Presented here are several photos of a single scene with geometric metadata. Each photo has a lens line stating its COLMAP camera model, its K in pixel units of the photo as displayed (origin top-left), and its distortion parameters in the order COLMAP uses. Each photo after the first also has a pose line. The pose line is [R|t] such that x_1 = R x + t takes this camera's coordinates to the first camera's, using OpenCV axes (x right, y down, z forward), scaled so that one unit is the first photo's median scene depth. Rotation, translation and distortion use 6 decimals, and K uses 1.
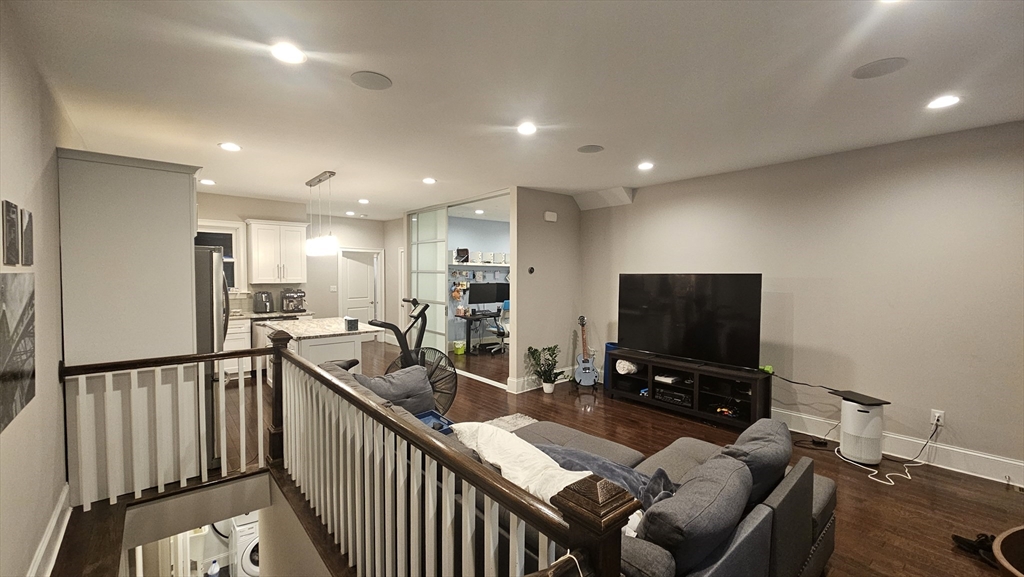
lens RADIAL K [[419.9, 0, 514.0], [0, 419.9, 287.8], [0, 0, 1]] dist [0.001496, 0.000067]
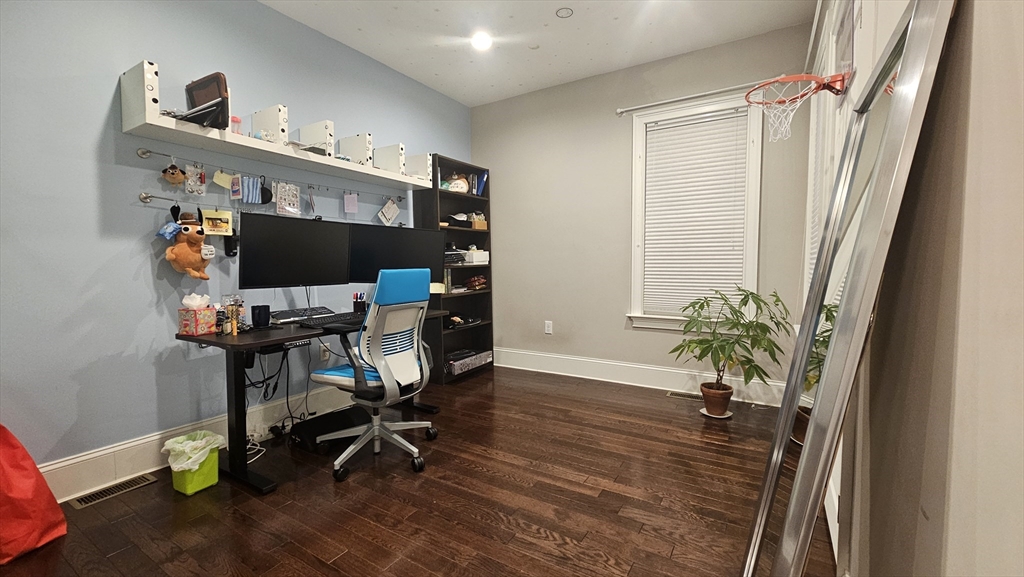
lens RADIAL K [[419.9, 0, 512.4], [0, 419.9, 287.8], [0, 0, 1]] dist [0.001496, 0.000067]
pose [[0.952648, -0.031283, 0.302460, -0.038278], [0.026037, 0.999433, 0.021361, 0.063099], [-0.302957, -0.012475, 0.952923, 1.181065]]
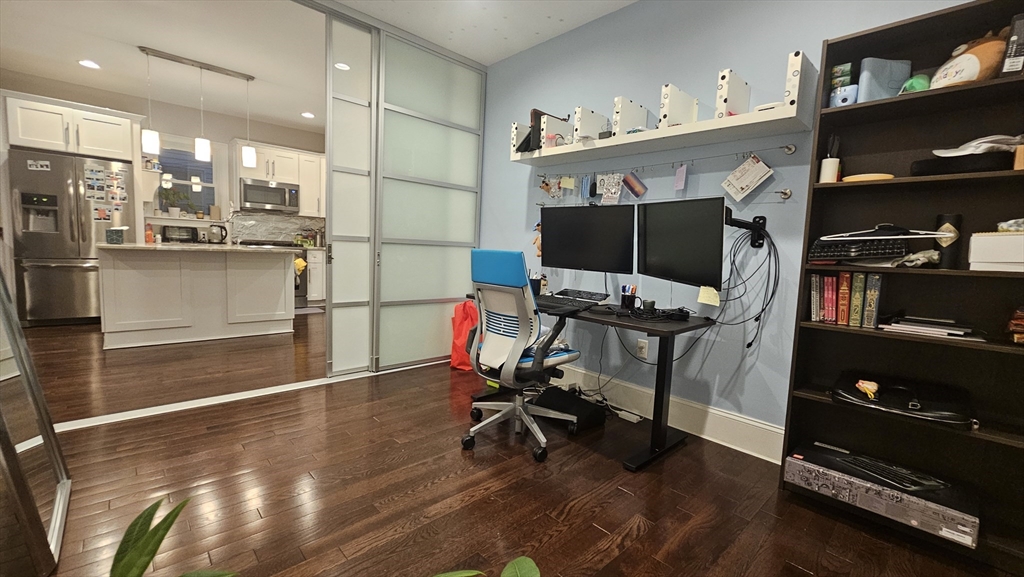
lens RADIAL K [[419.9, 0, 514.3], [0, 419.9, 287.6], [0, 0, 1]] dist [0.001496, 0.000067]
pose [[0.050412, 0.091449, -0.994533, 0.434158], [-0.086149, 0.992486, 0.086894, 0.047733], [0.995006, 0.081298, 0.057911, 1.644820]]
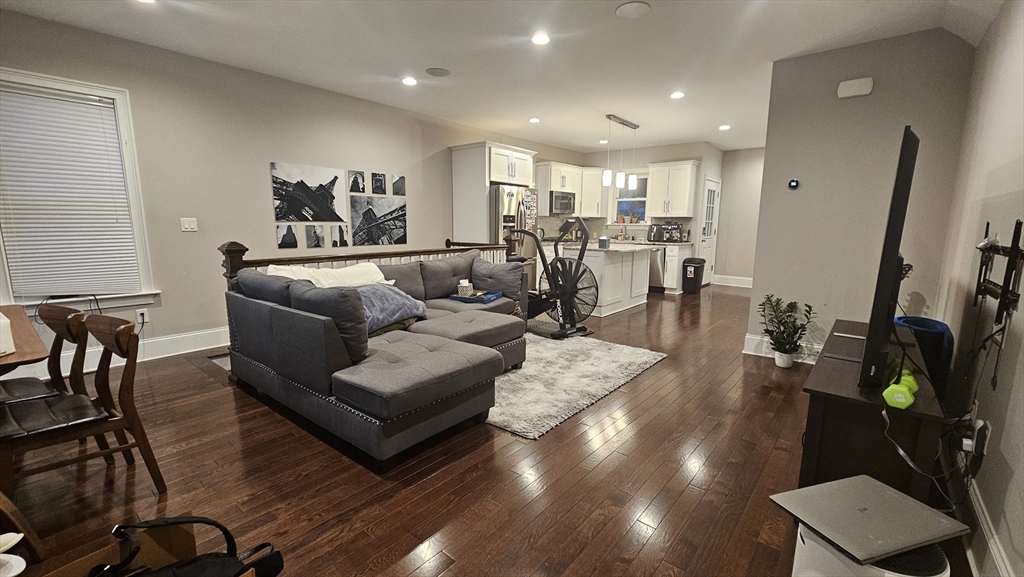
lens RADIAL K [[419.9, 0, 513.1], [0, 419.9, 293.8], [0, 0, 1]] dist [0.001496, 0.000067]
pose [[0.173395, 0.158499, -0.972015, 0.742642], [-0.044565, 0.987216, 0.153028, 0.054756], [0.983844, 0.016783, 0.178242, 0.513870]]
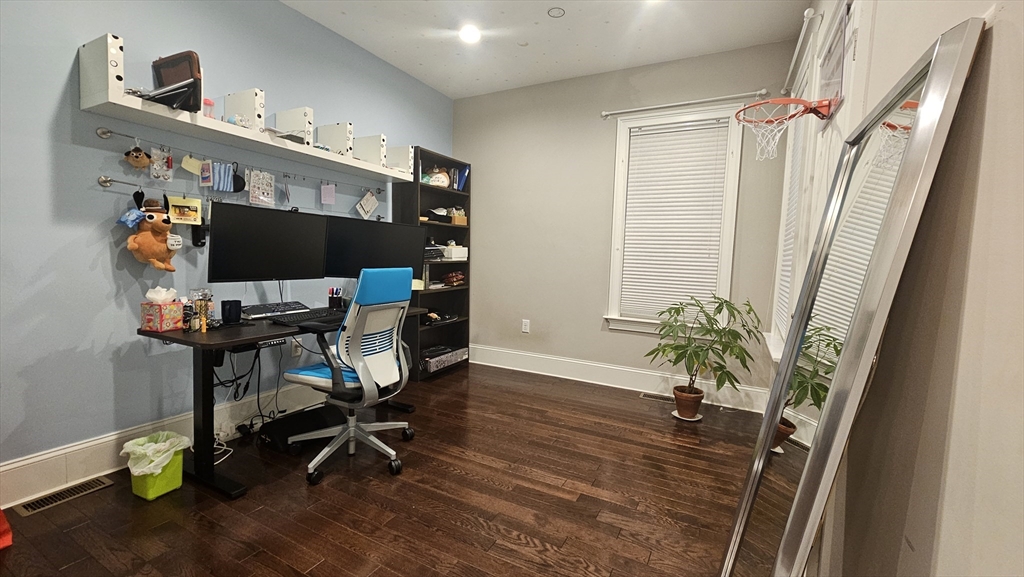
lens RADIAL K [[419.9, 0, 512.1], [0, 419.9, 287.6], [0, 0, 1]] dist [0.001496, 0.000067]
pose [[0.930383, -0.006385, 0.366534, -0.050847], [-0.009593, 0.999082, 0.041754, 0.050342], [-0.366464, -0.042363, 0.929467, 1.189385]]
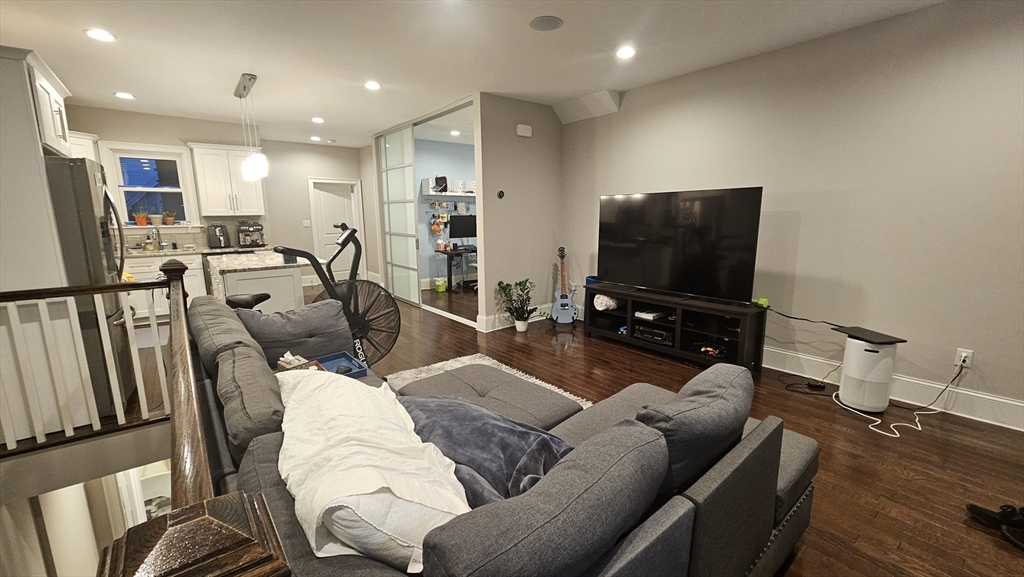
lens RADIAL K [[419.9, 0, 515.3], [0, 419.9, 288.0], [0, 0, 1]] dist [0.001496, 0.000067]
pose [[0.999396, -0.007721, -0.033887, 0.115068], [0.012388, 0.990108, 0.139758, 0.033885], [0.032472, -0.140093, 0.989606, 0.127276]]
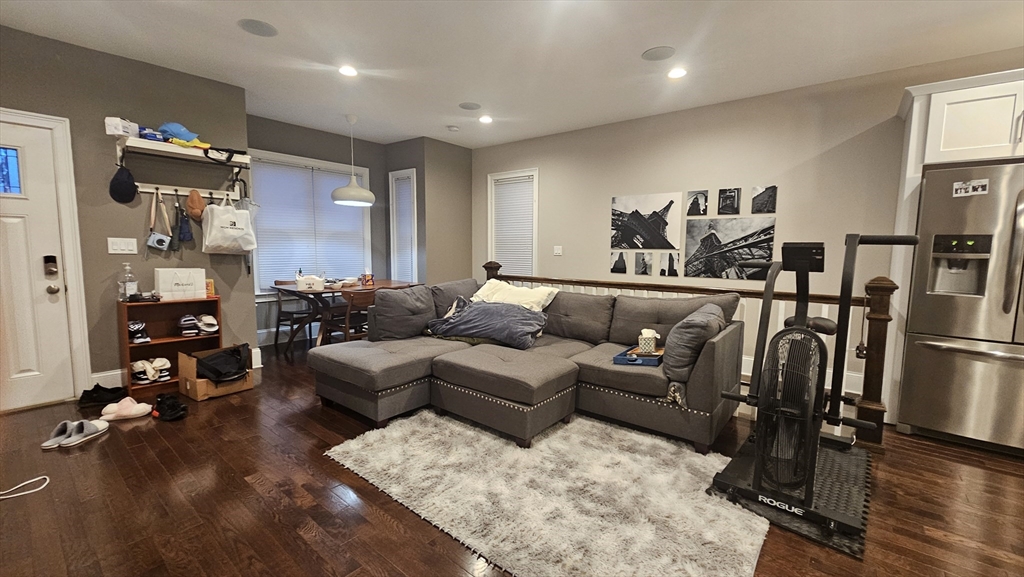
lens RADIAL K [[419.9, 0, 518.4], [0, 419.9, 290.5], [0, 0, 1]] dist [0.001496, 0.000067]
pose [[-0.981461, 0.003106, -0.191634, 0.166874], [-0.024150, 0.989895, 0.139728, 0.025409], [0.190132, 0.141766, -0.971469, 1.135647]]
